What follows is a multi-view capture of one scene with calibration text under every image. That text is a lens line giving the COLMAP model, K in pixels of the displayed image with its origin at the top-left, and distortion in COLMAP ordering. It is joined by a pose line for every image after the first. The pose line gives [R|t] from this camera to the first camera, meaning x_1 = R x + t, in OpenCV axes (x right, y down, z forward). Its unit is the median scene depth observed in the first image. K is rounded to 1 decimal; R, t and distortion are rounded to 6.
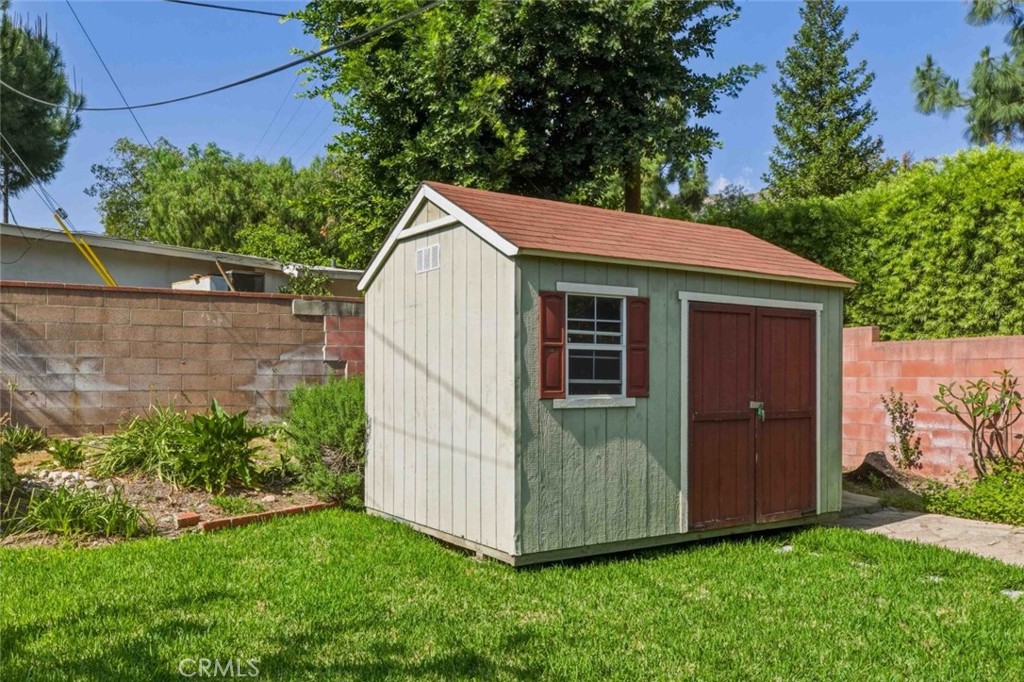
lens RADIAL K [[807.3, 0, 457.3], [0, 807.3, 389.3], [0, 0, 1]] dist [-0.011104, 0.008483]
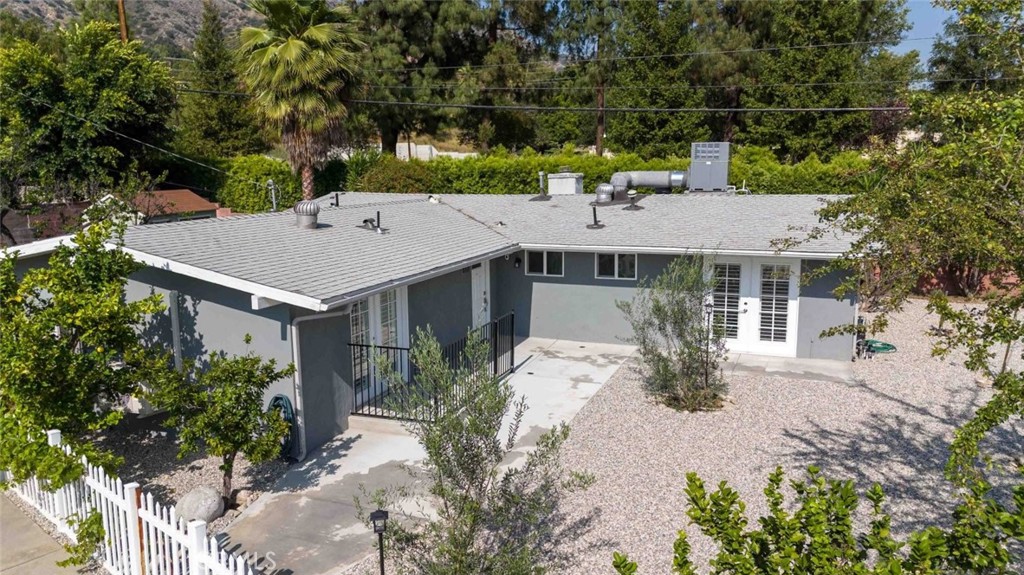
lens RADIAL K [[773.2, 0, 516.7], [0, 773.2, 298.4], [0, 0, 1]] dist [0.059579, -0.040707]
pose [[0.735851, -0.119381, 0.666537, -0.854535], [0.013635, 0.986749, 0.161681, -0.236682], [-0.677006, -0.109885, 0.727728, -2.332105]]
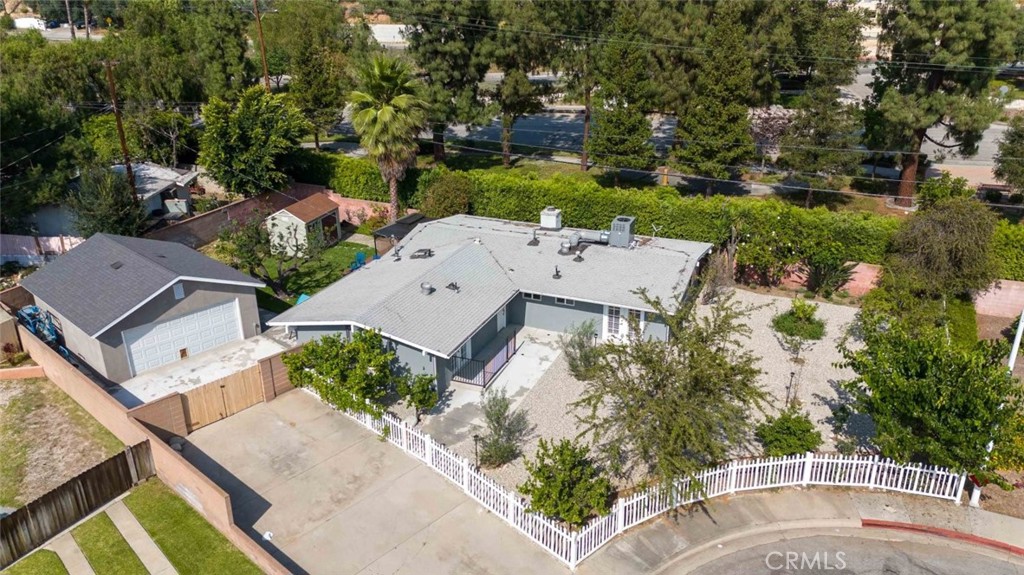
lens RADIAL K [[773.2, 0, 513.5], [0, 773.2, 299.8], [0, 0, 1]] dist [0.059579, -0.040707]
pose [[0.758452, -0.249844, 0.601937, -1.929161], [0.010208, 0.928041, 0.372337, -1.394656], [-0.651649, -0.276256, 0.706425, -3.655755]]
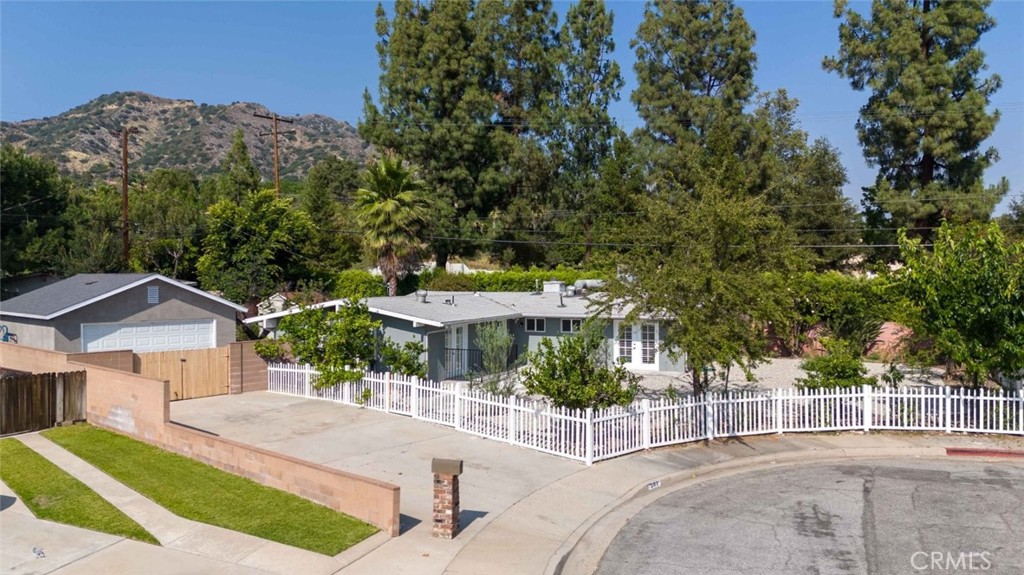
lens RADIAL K [[773.2, 0, 514.3], [0, 773.2, 287.1], [0, 0, 1]] dist [0.059579, -0.040707]
pose [[0.759659, -0.002582, 0.650316, -1.919294], [0.005587, 0.999981, -0.002556, -0.187791], [-0.650297, 0.005575, 0.759659, -3.627035]]
